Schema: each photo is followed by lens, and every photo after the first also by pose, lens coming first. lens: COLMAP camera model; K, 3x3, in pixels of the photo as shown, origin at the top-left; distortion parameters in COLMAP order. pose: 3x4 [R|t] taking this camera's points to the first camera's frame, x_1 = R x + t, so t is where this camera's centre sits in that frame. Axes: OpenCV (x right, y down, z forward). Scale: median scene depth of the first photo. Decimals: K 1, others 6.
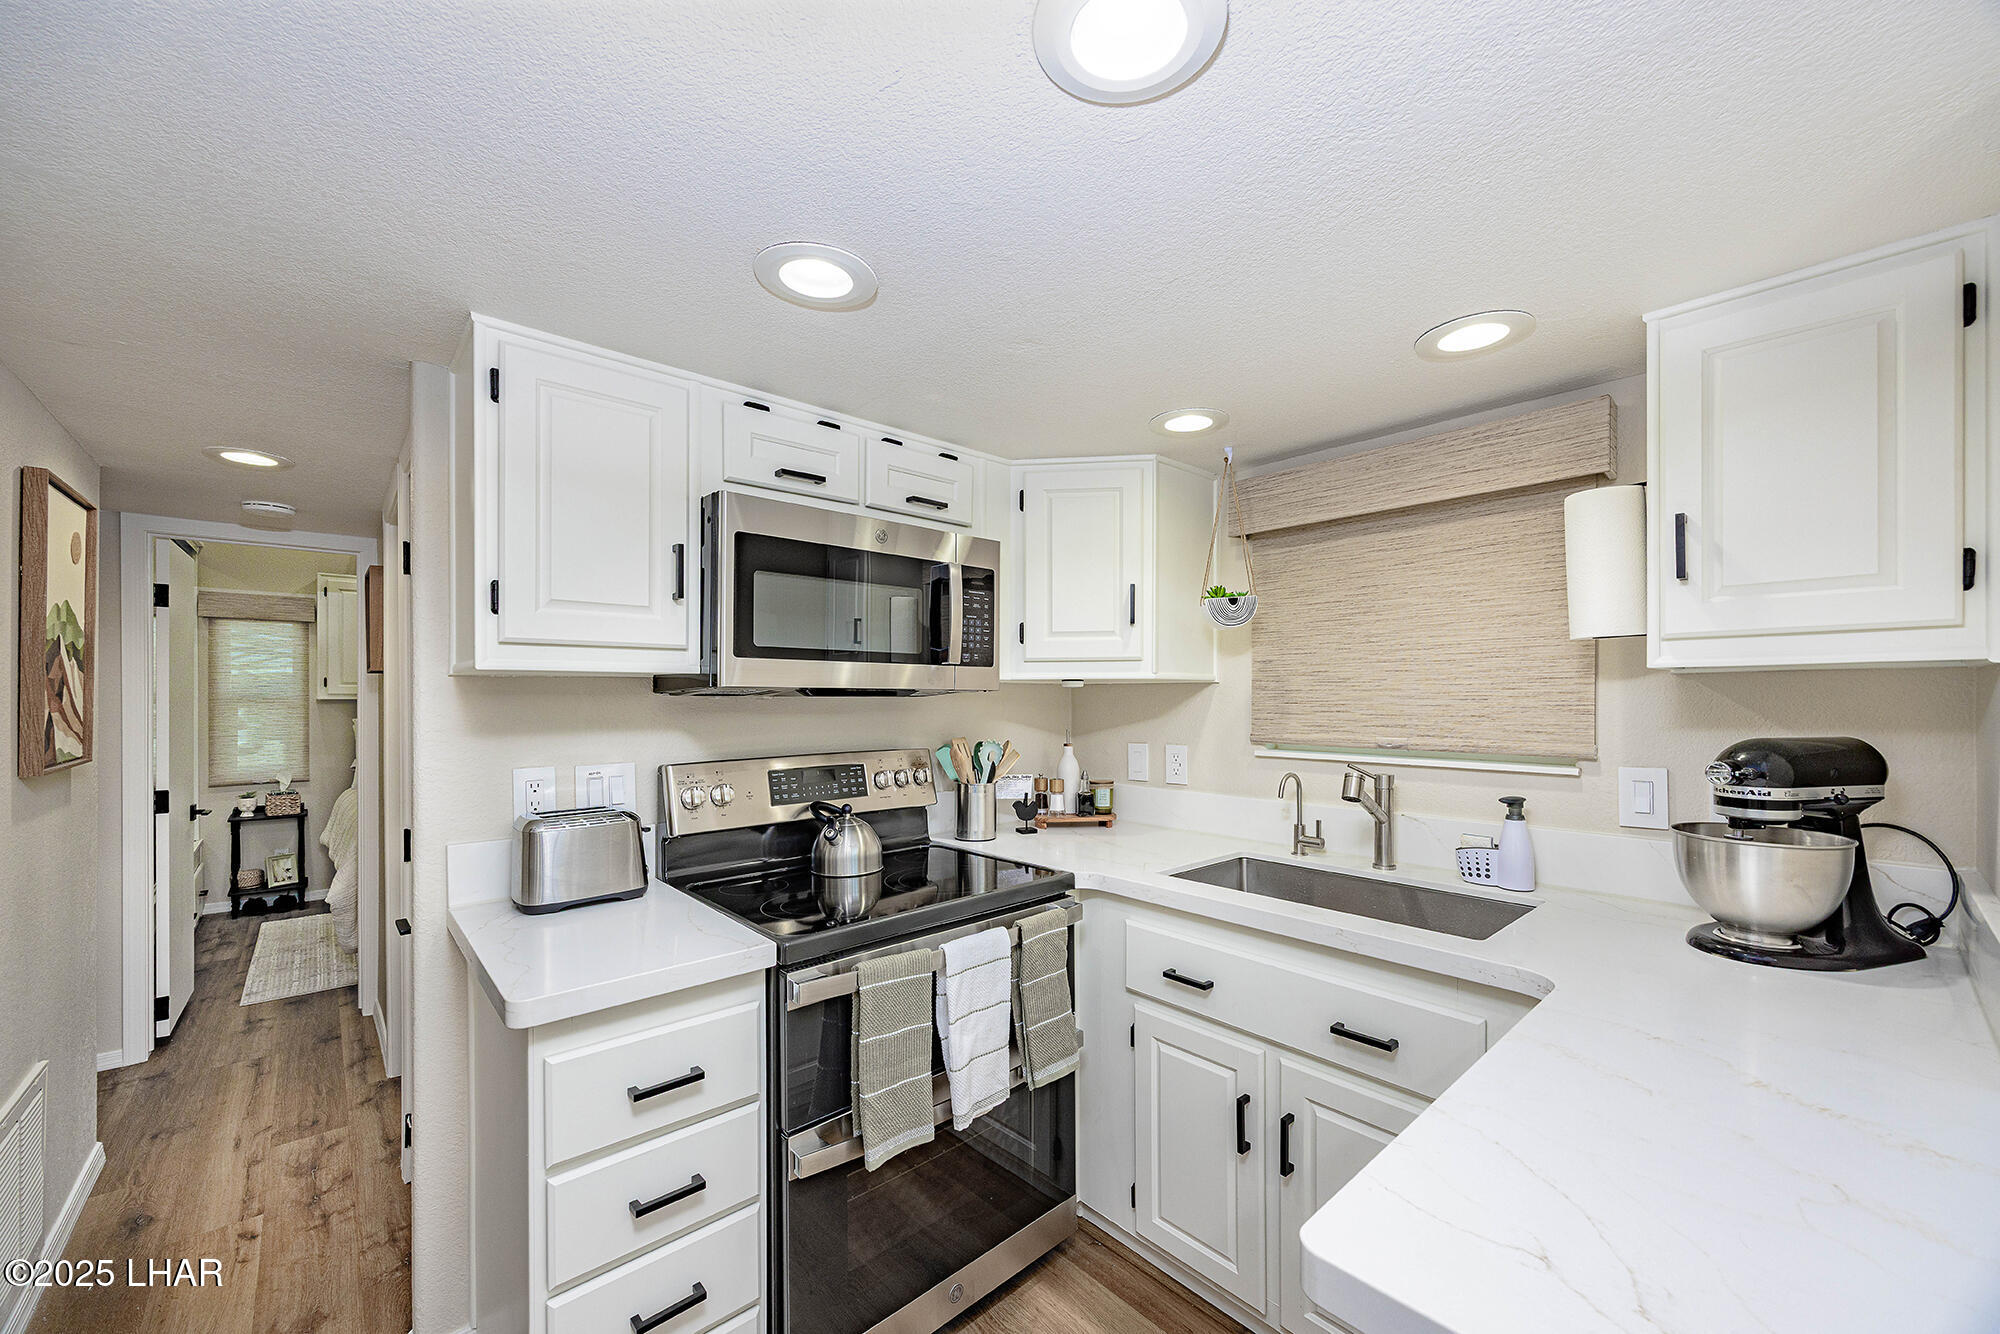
lens RADIAL K [[783.7, 0, 1006.0], [0, 783.7, 699.6], [0, 0, 1]] dist [0.000164, -0.000023]
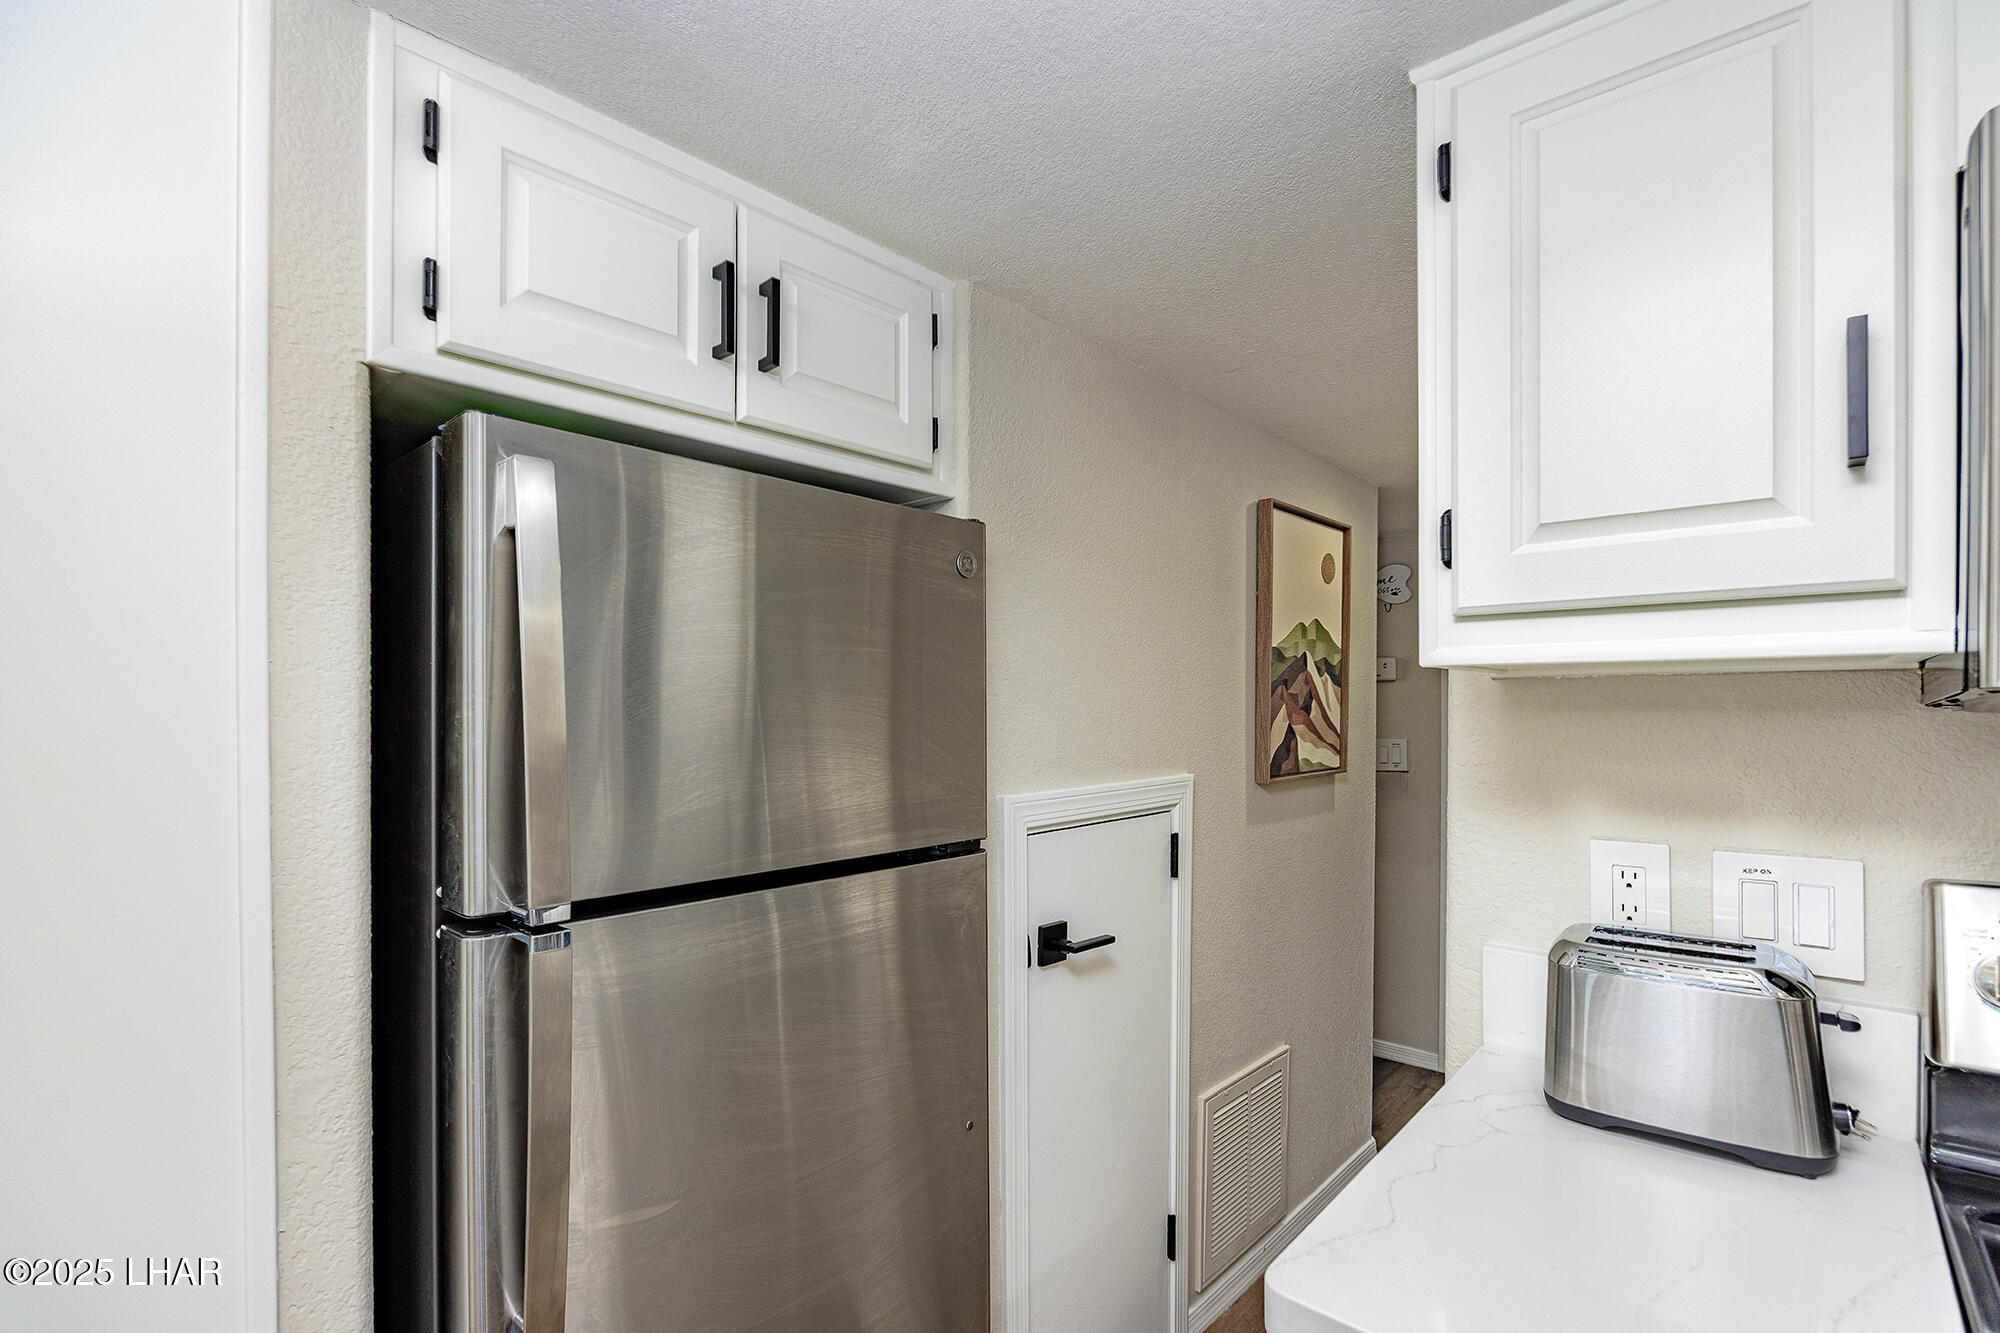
lens RADIAL K [[915.2, 0, 1000.8], [0, 915.2, 705.7], [0, 0, 1]] dist [-0.001232, -0.000192]
pose [[0.112818, -0.001098, -0.993615, -0.011344], [-0.011107, 0.999936, -0.002366, -0.001430], [0.993554, 0.011303, 0.112799, 0.337925]]
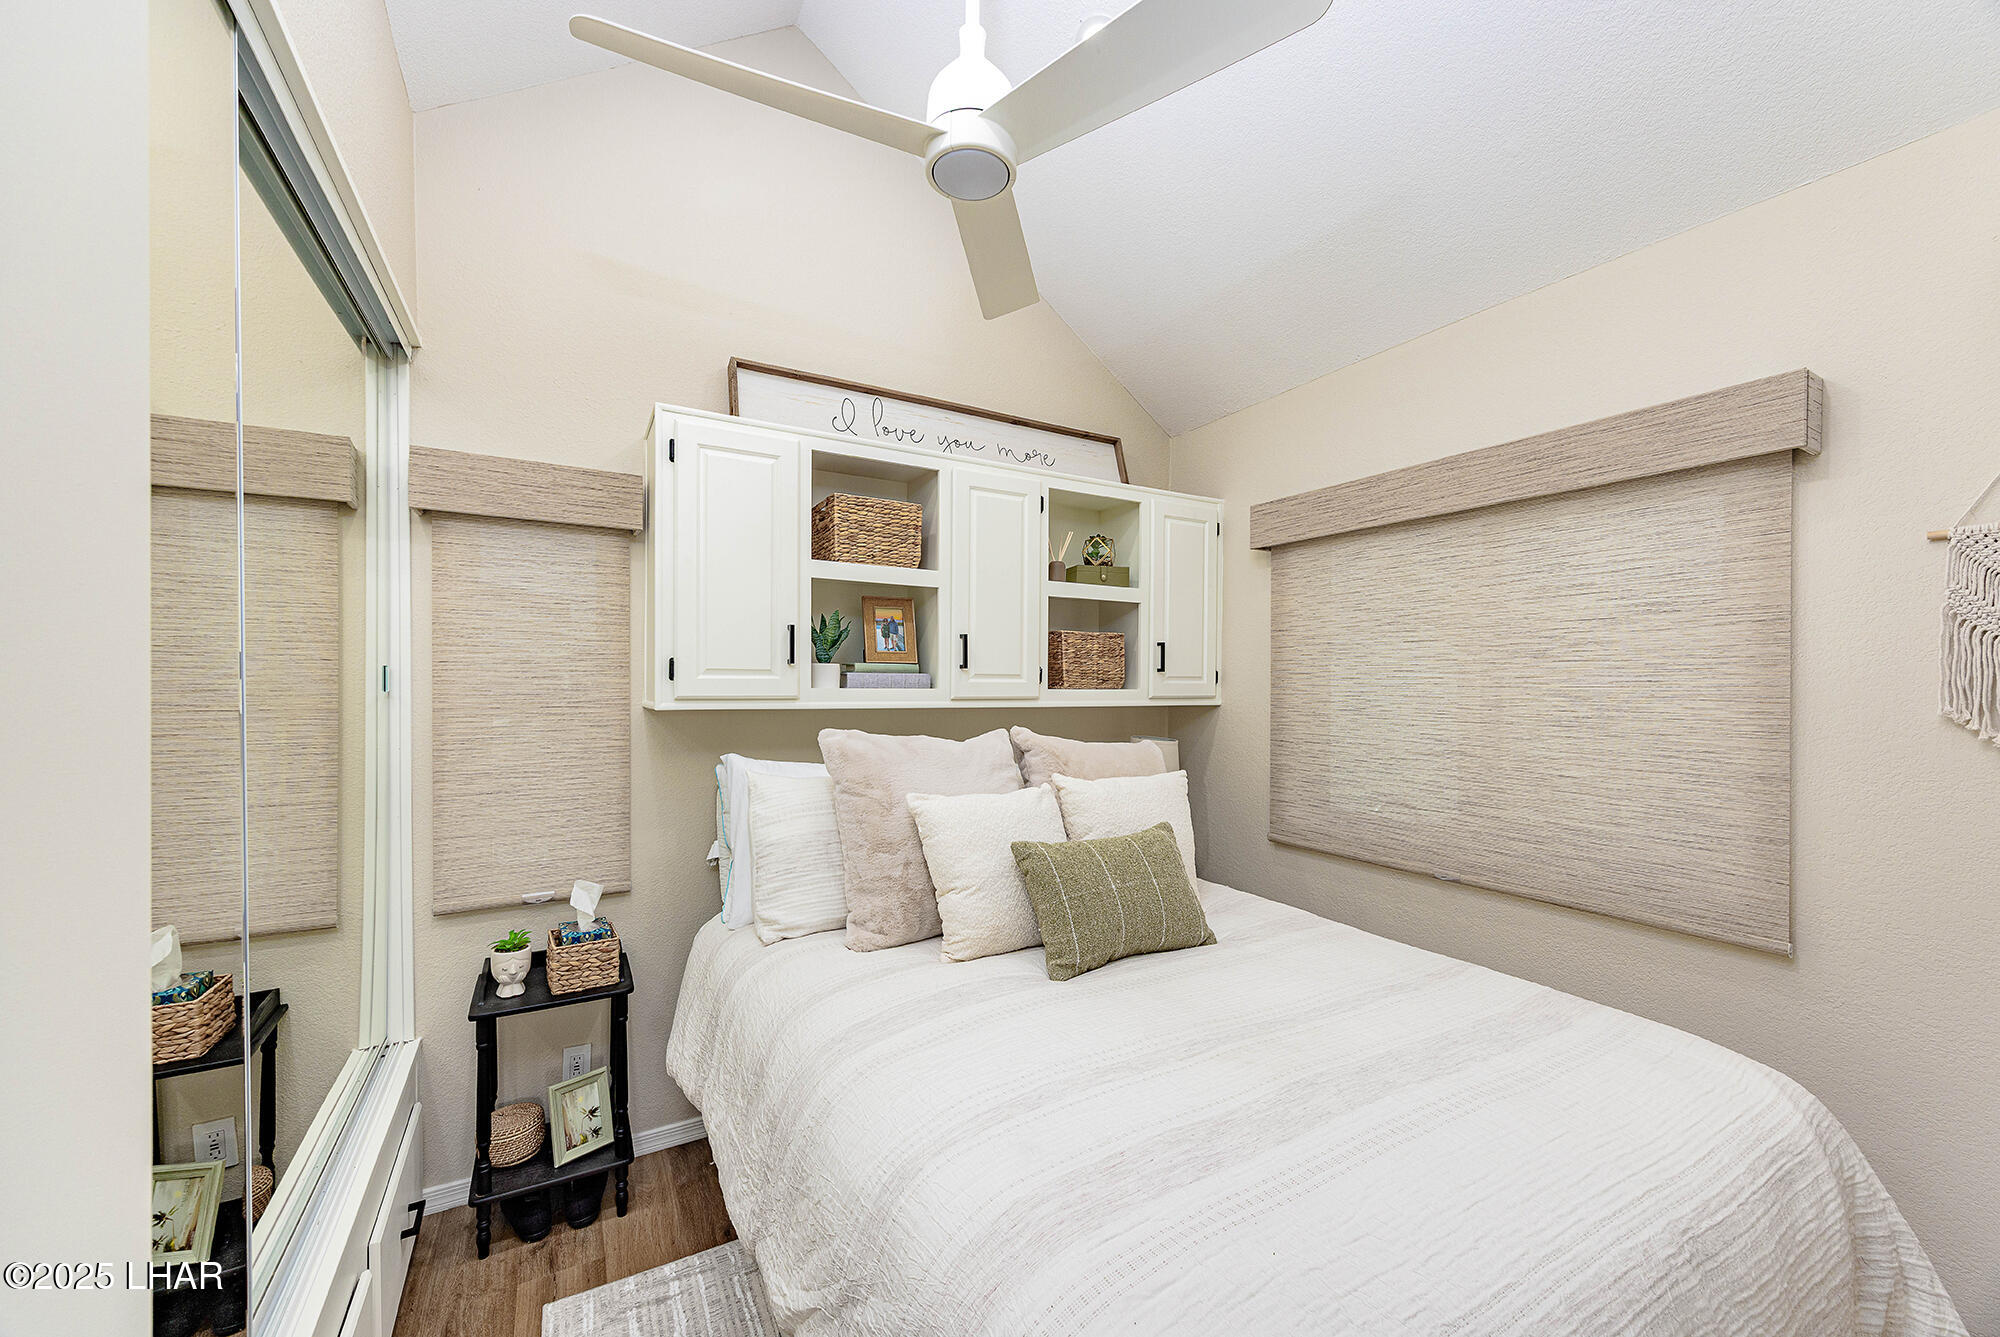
lens RADIAL K [[765.1, 0, 995.4], [0, 765.1, 688.5], [0, 0, 1]] dist [0.000159, 0.000131]
pose [[0.980060, 0.001732, -0.198695, -1.221770], [-0.001746, 0.999998, 0.000105, -0.021955], [0.198695, 0.000244, 0.980061, 1.255391]]
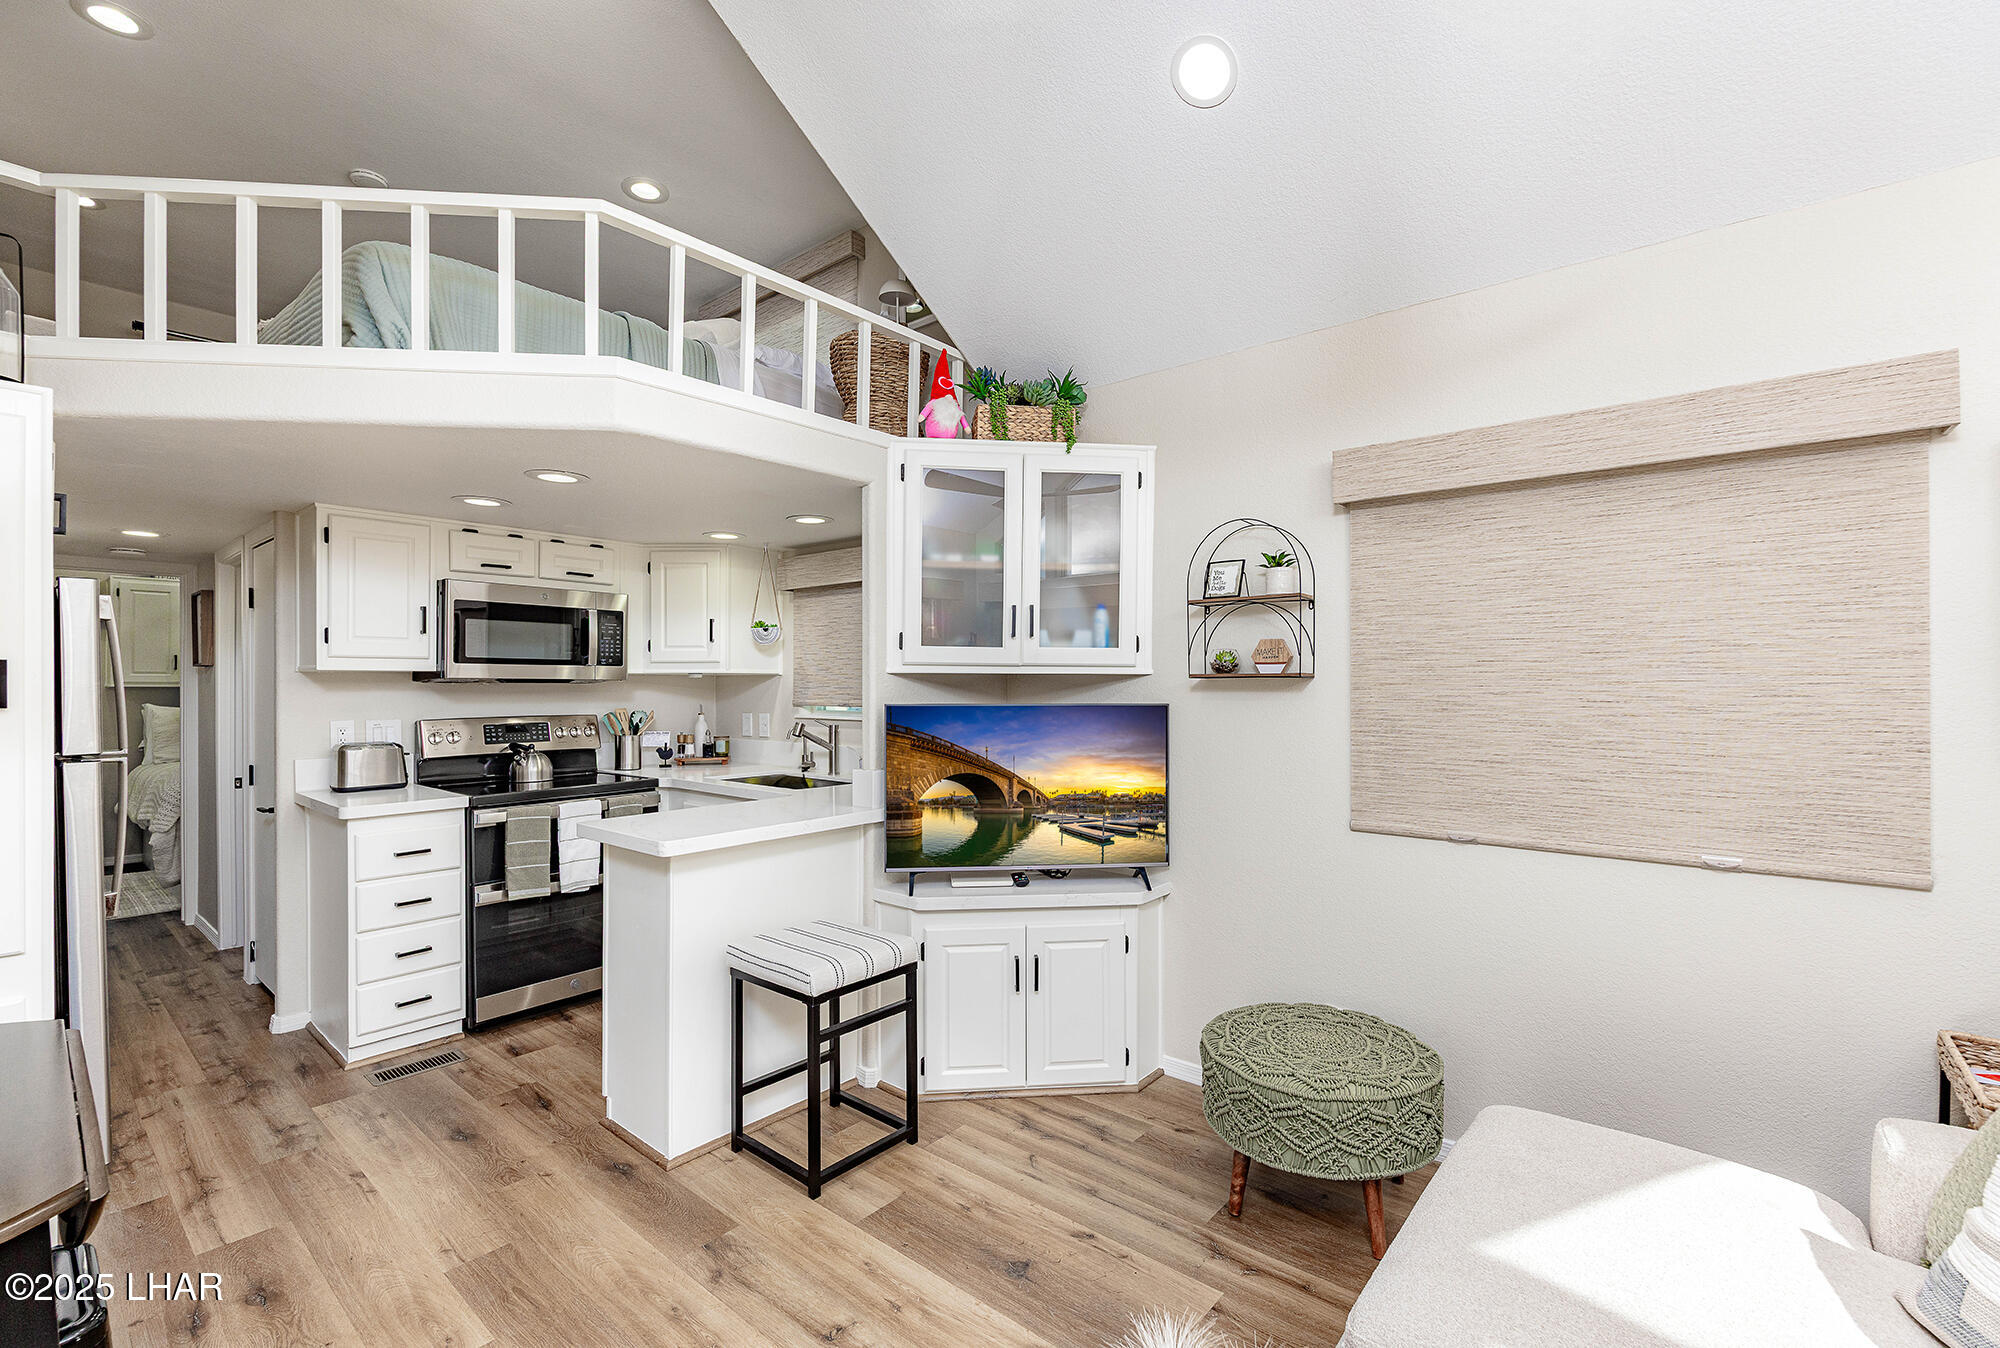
lens RADIAL K [[877.1, 0, 999.4], [0, 877.1, 691.2], [0, 0, 1]] dist [-0.001380, -0.000145]
pose [[0.989918, -0.002294, 0.141620, 0.454891], [0.001999, 0.999996, 0.002225, 0.009697], [-0.141625, -0.001919, 0.989919, -0.898565]]
